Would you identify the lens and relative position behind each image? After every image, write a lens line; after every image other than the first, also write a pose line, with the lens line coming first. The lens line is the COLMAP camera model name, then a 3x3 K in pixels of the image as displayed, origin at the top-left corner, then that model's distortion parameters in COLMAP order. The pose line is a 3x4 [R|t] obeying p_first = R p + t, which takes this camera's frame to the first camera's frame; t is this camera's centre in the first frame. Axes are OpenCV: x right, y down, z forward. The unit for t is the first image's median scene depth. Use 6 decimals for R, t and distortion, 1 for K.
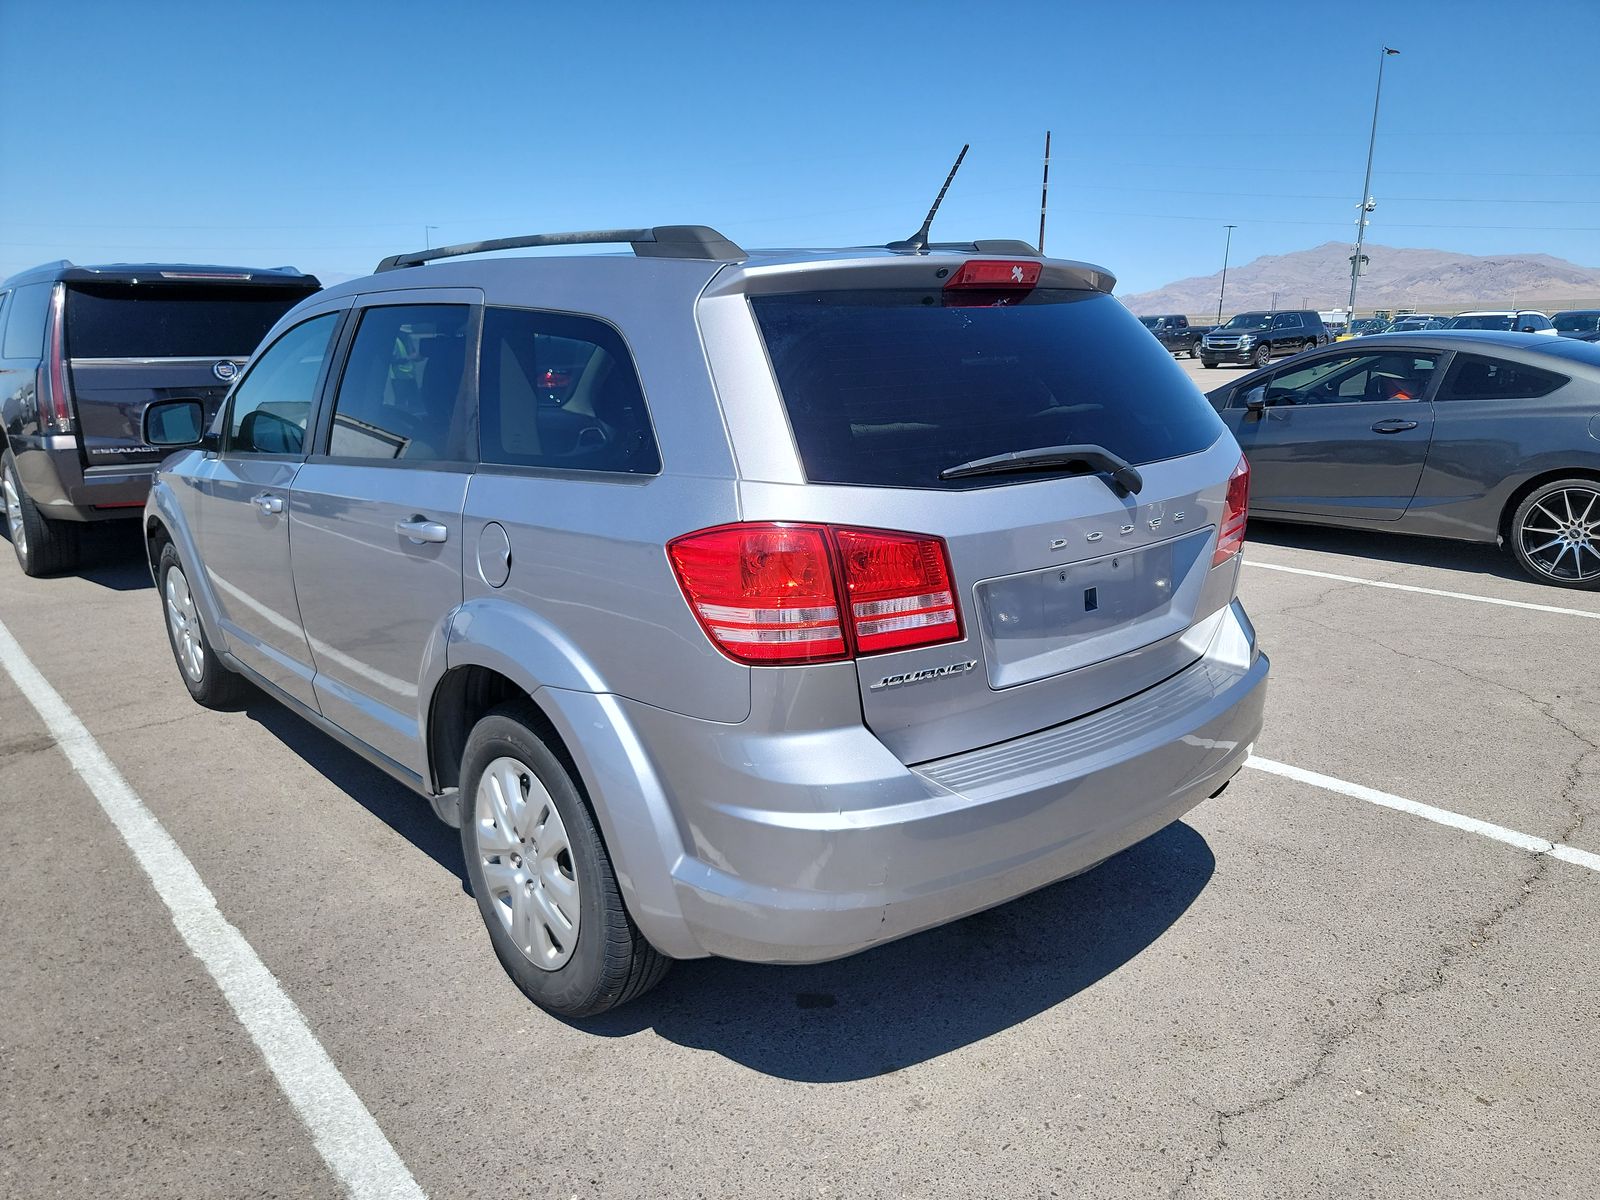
lens RADIAL K [[1106.9, 0, 774.5], [0, 1106.9, 608.8], [0, 0, 1]] dist [0.052916, -0.038064]
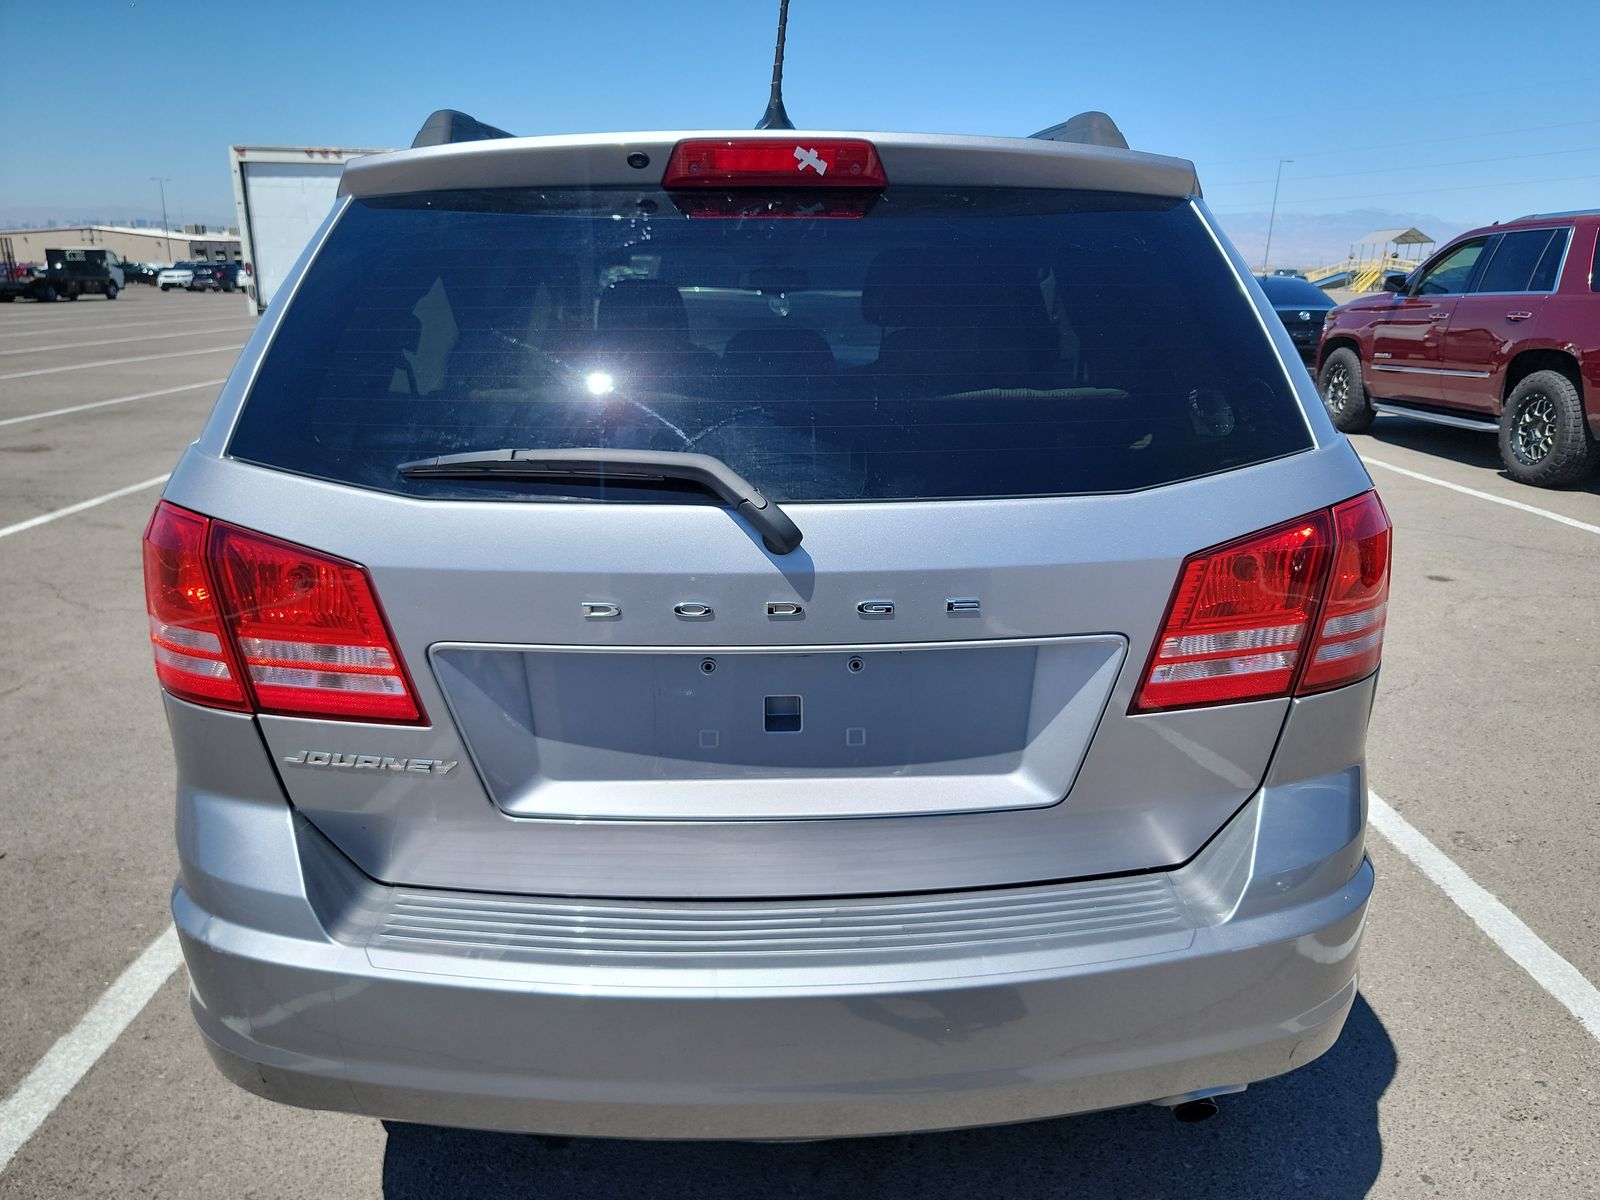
lens RADIAL K [[1106.9, 0, 774.5], [0, 1106.9, 608.8], [0, 0, 1]] dist [0.052916, -0.038064]
pose [[0.799965, 0.198241, -0.566354, 0.656281], [-0.170993, 0.980029, 0.101516, -0.134052], [0.575168, 0.015634, 0.817886, 0.552135]]
